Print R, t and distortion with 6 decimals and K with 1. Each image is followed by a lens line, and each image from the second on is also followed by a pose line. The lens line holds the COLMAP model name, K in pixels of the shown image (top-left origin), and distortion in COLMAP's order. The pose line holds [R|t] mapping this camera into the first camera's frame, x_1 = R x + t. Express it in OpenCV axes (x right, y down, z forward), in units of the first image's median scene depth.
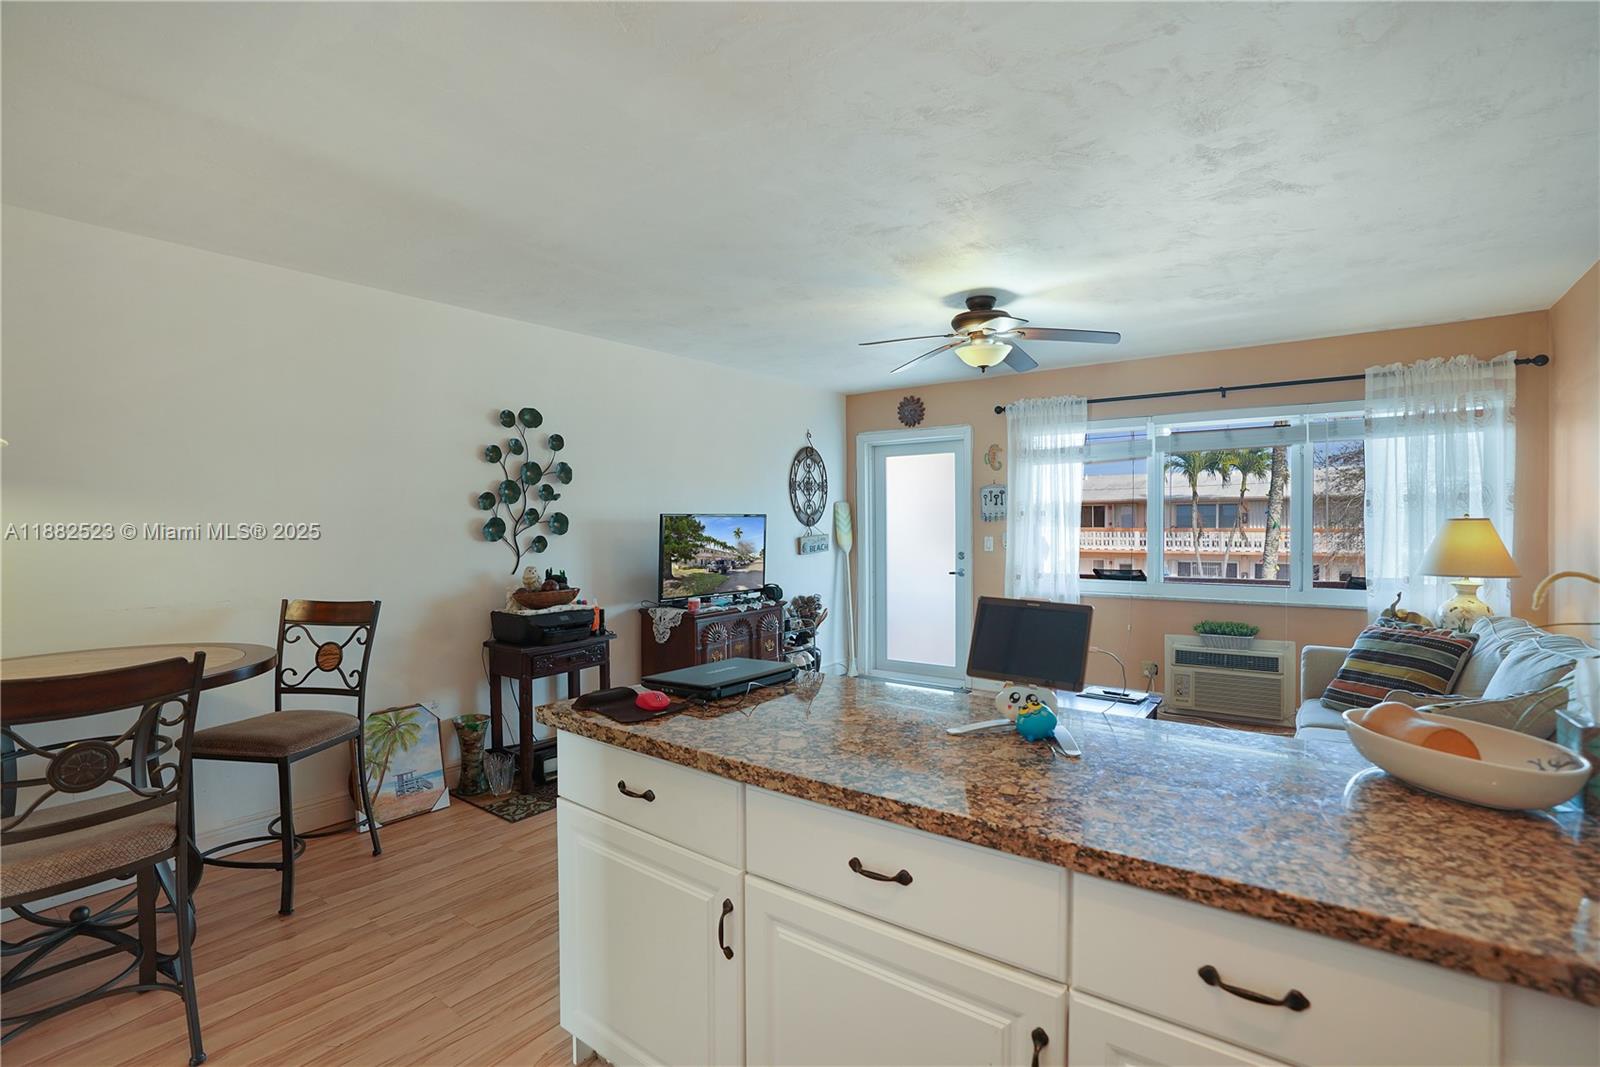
lens RADIAL K [[749.4, 0, 809.8], [0, 749.4, 521.7], [0, 0, 1]] dist [-0.067683, 0.025945]
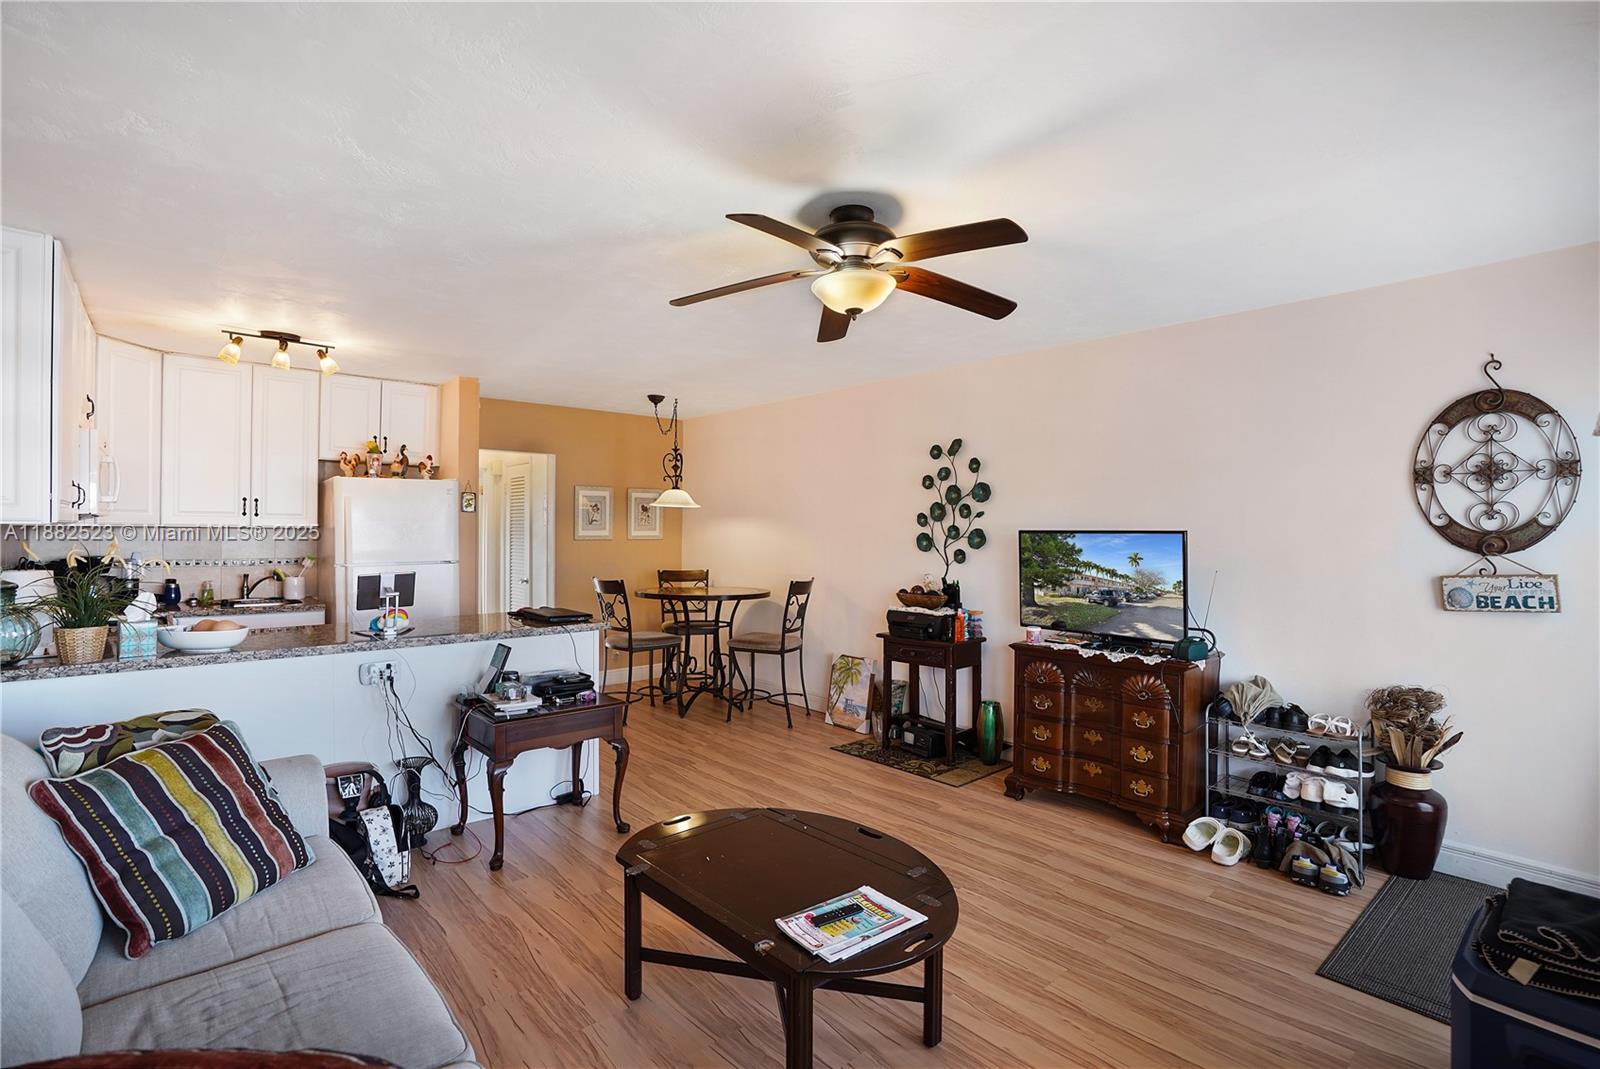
lens RADIAL K [[749.4, 0, 809.8], [0, 749.4, 522.7], [0, 0, 1]] dist [-0.067683, 0.025945]
pose [[-0.226030, -0.002926, -0.974116, 0.753717], [-0.006032, 0.999981, -0.001604, -0.017326], [0.974102, 0.005513, -0.226043, 0.969932]]
